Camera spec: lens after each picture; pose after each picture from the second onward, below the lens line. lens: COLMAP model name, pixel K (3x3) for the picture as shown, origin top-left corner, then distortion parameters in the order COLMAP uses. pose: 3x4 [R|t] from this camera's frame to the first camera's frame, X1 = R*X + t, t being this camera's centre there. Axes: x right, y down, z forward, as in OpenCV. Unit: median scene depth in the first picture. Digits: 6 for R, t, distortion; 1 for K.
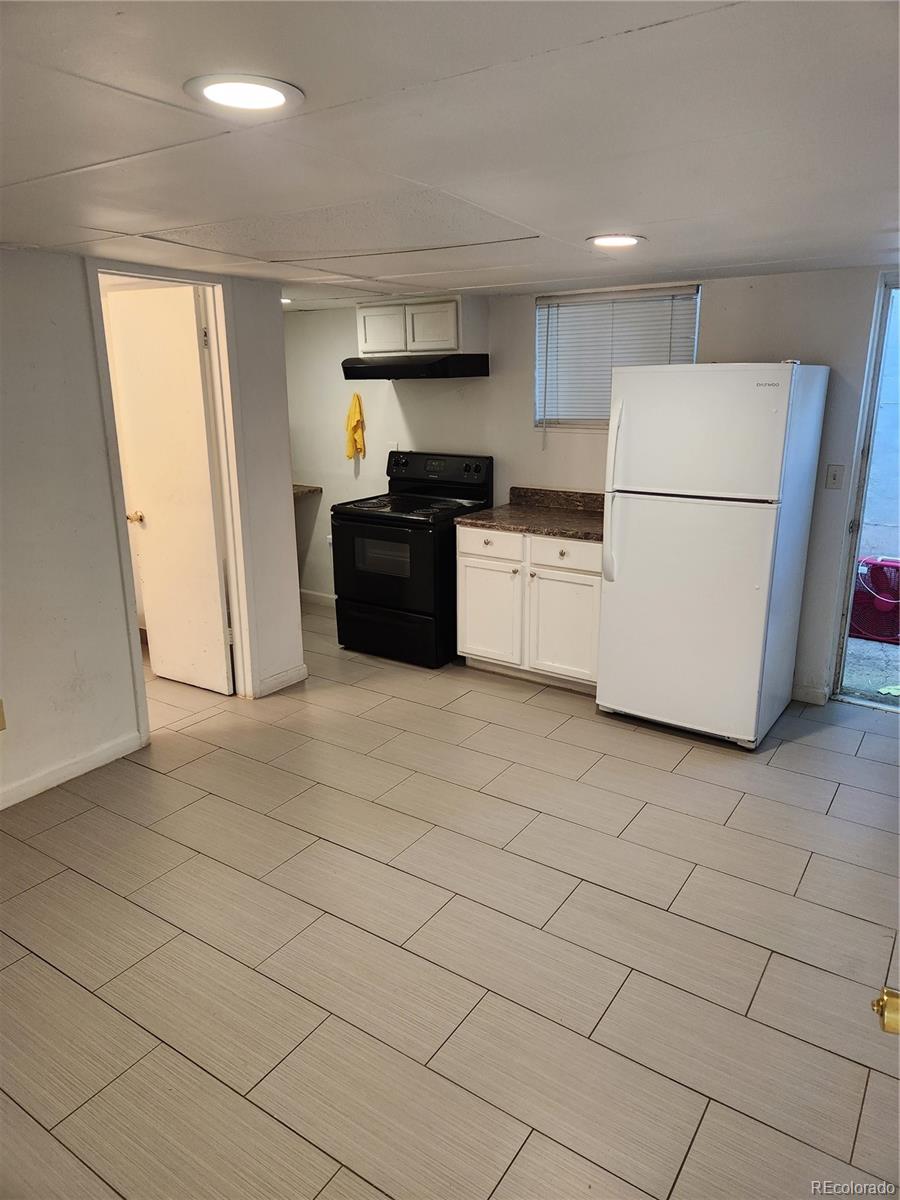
lens RADIAL K [[806.6, 0, 450.0], [0, 806.6, 600.0], [0, 0, 1]] dist [0.002179, 0.000202]
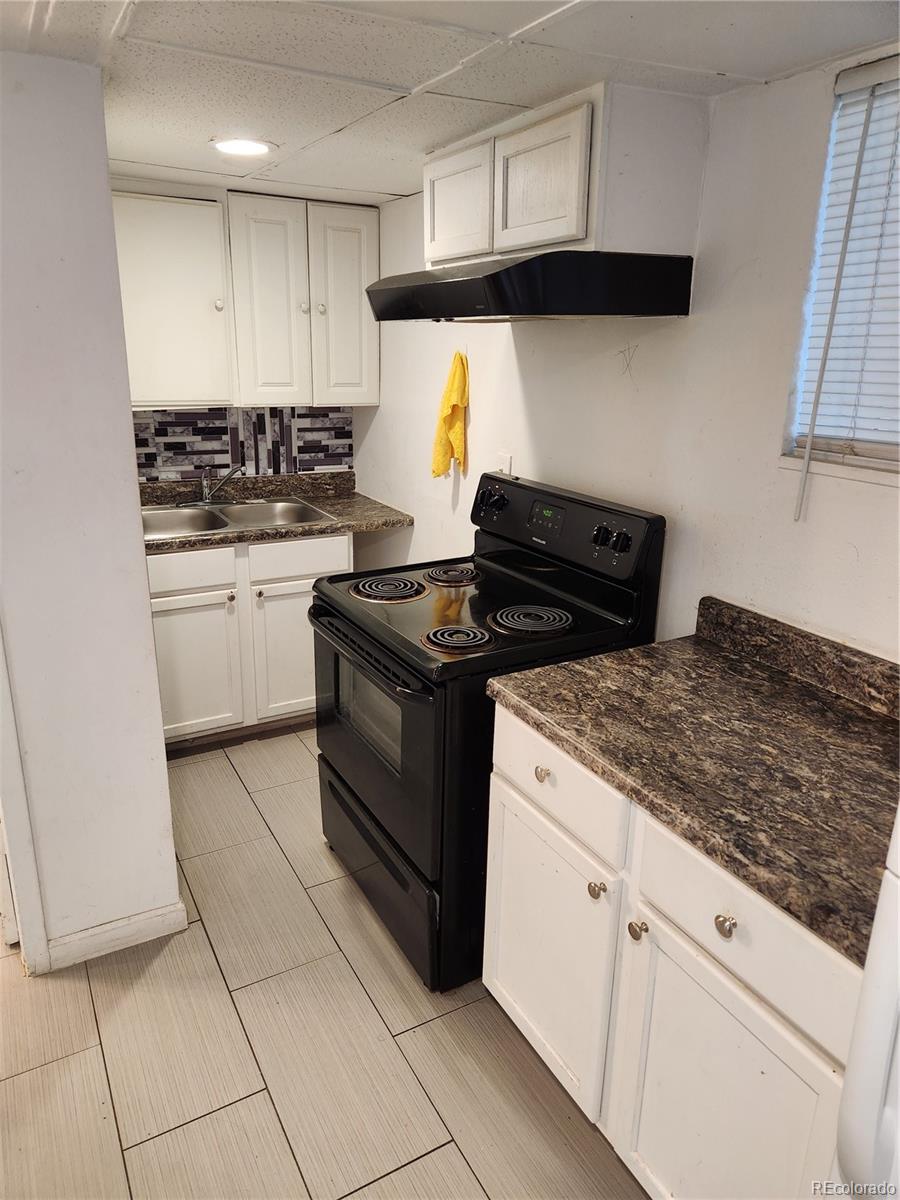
lens RADIAL K [[789.8, 0, 431.3], [0, 789.8, 595.2], [0, 0, 1]] dist [0.000833, -0.000425]
pose [[0.888033, 0.162706, -0.430027, 0.128015], [-0.148514, 0.986663, 0.066625, -0.151765], [0.435132, 0.004700, 0.900354, 0.607914]]
